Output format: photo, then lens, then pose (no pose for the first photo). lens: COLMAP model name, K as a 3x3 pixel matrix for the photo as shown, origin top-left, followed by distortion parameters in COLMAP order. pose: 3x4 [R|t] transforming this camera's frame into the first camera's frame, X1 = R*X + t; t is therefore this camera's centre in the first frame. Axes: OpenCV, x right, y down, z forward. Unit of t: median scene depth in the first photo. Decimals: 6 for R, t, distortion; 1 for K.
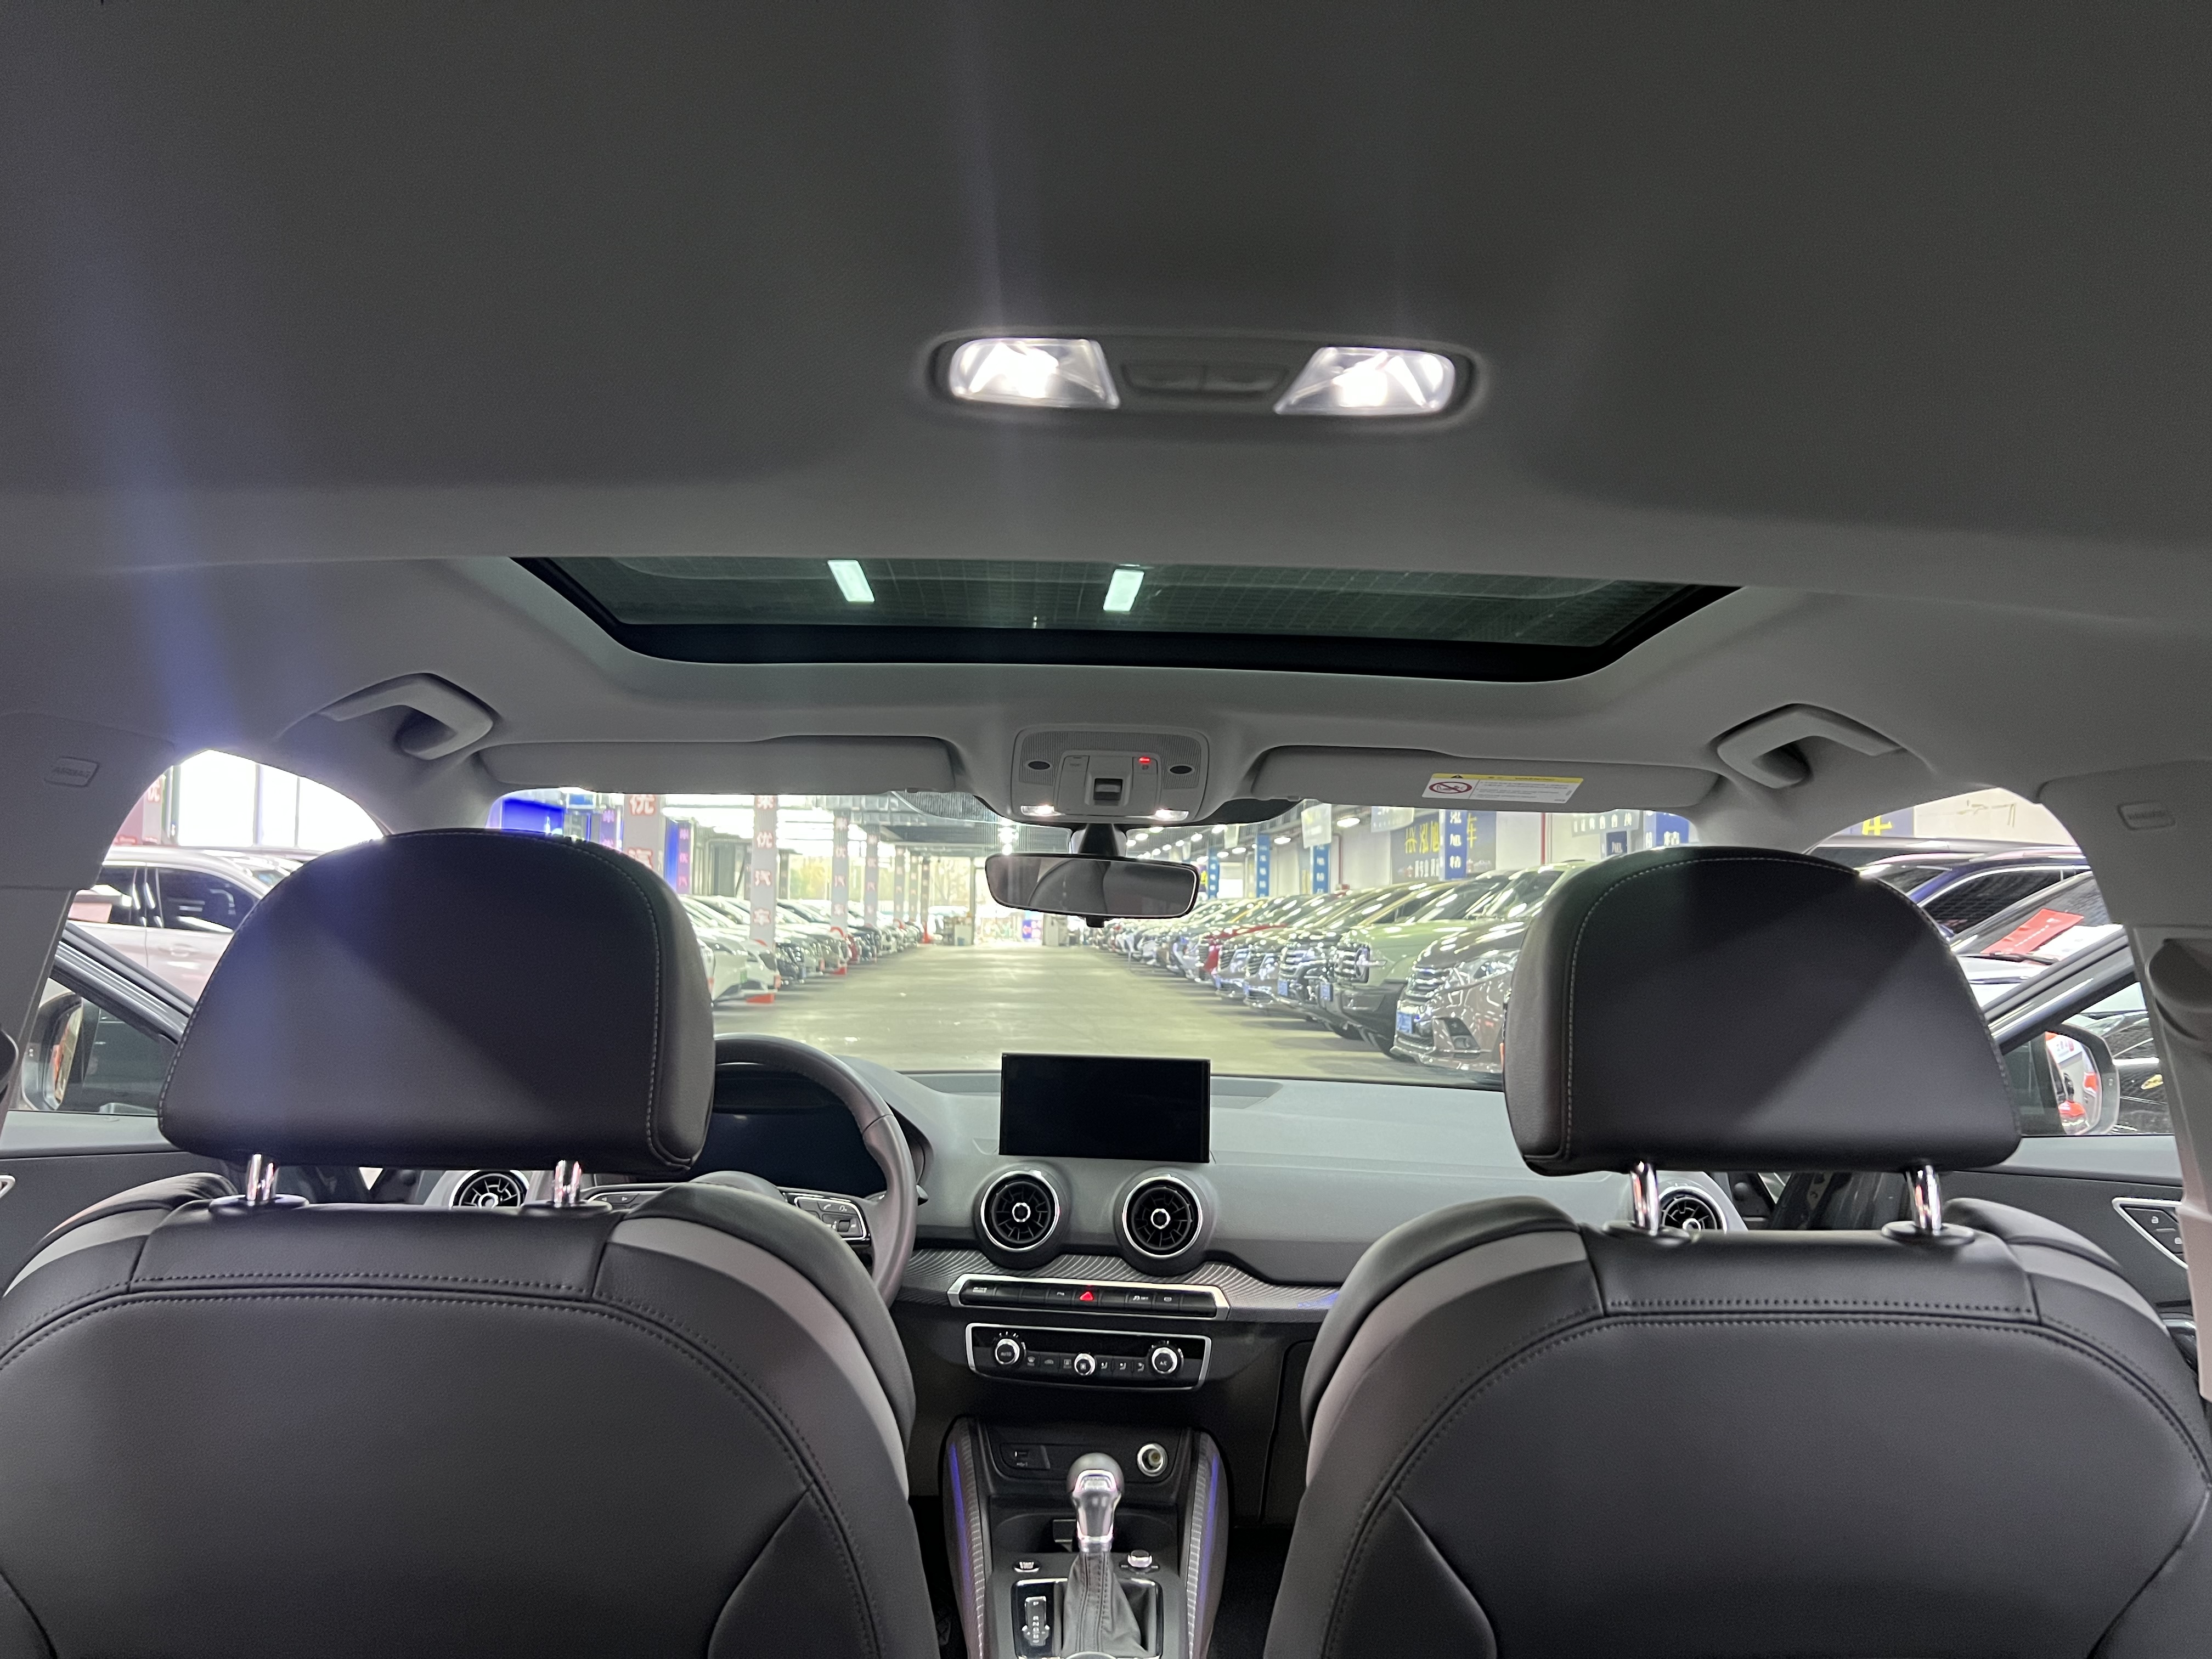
lens RADIAL K [[1683.0, 0, 1117.0], [0, 1683.0, 824.8], [0, 0, 1]] dist [0.056300, -0.074612]
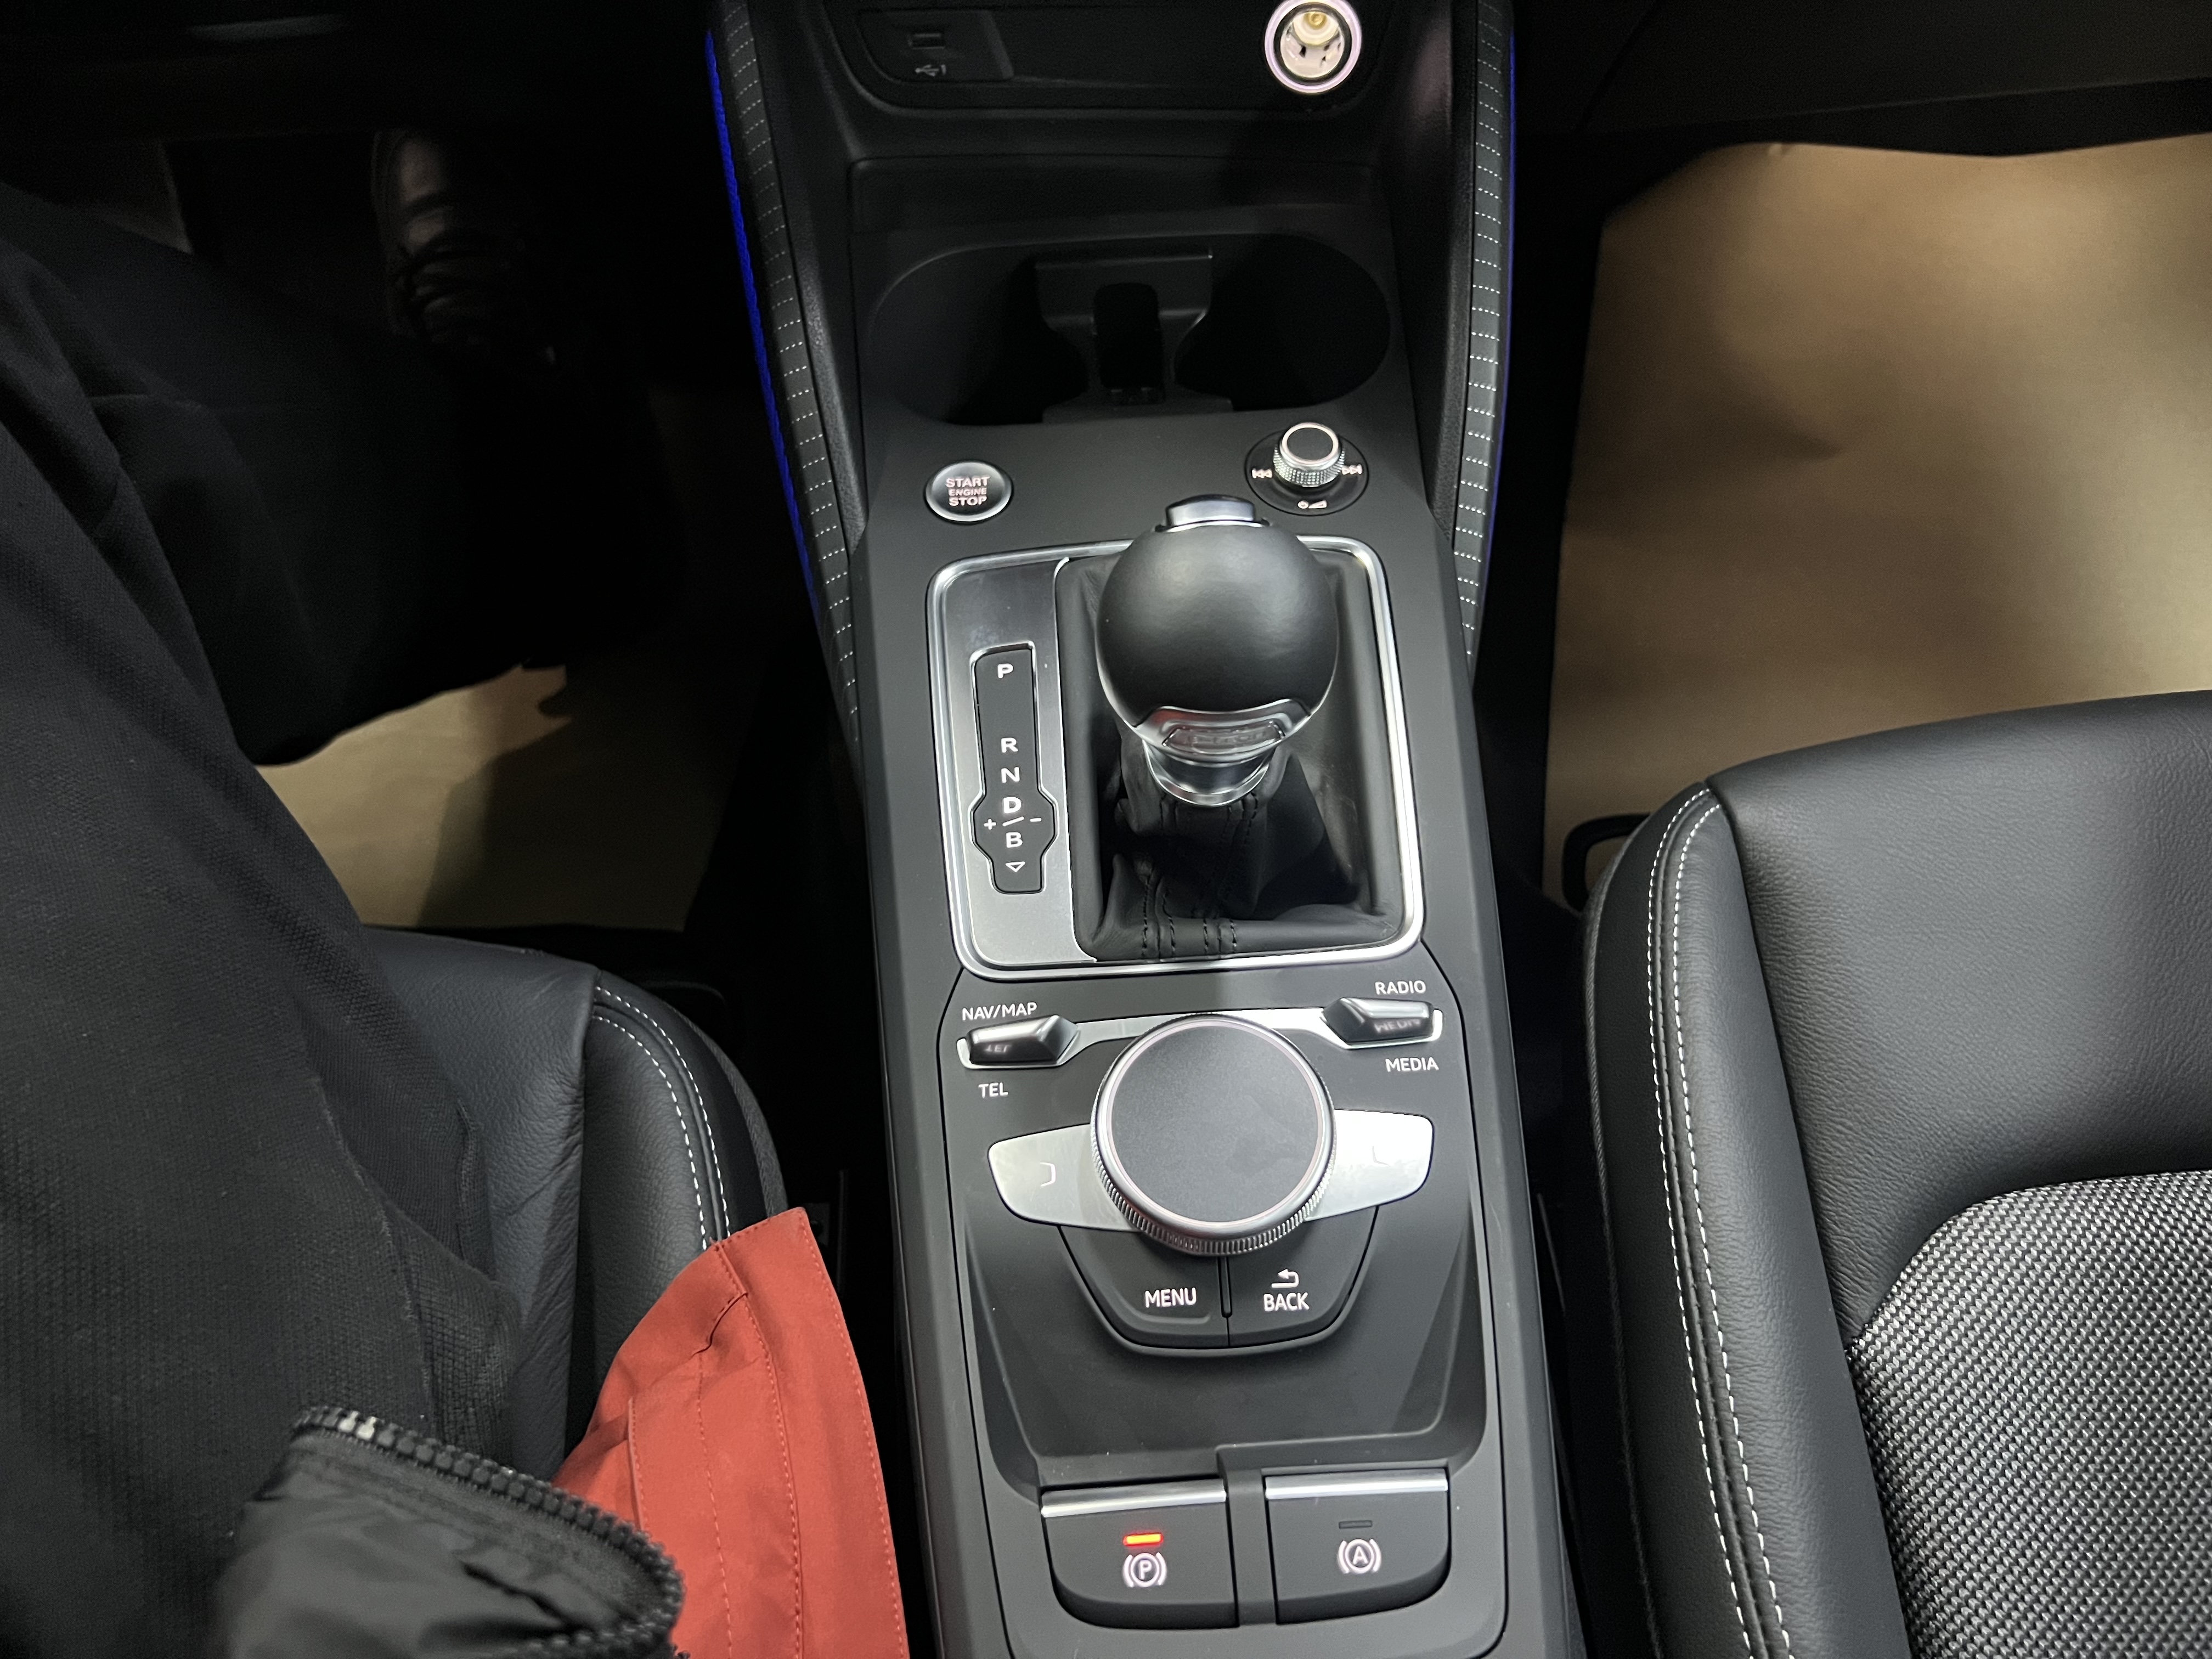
lens RADIAL K [[1683.0, 0, 1083.6], [0, 1683.0, 857.7], [0, 0, 1]] dist [0.056300, -0.074612]
pose [[0.998236, -0.044613, -0.039168, -0.019035], [0.057401, 0.556911, 0.828586, 0.186753], [-0.015153, -0.829373, 0.558489, 0.693983]]
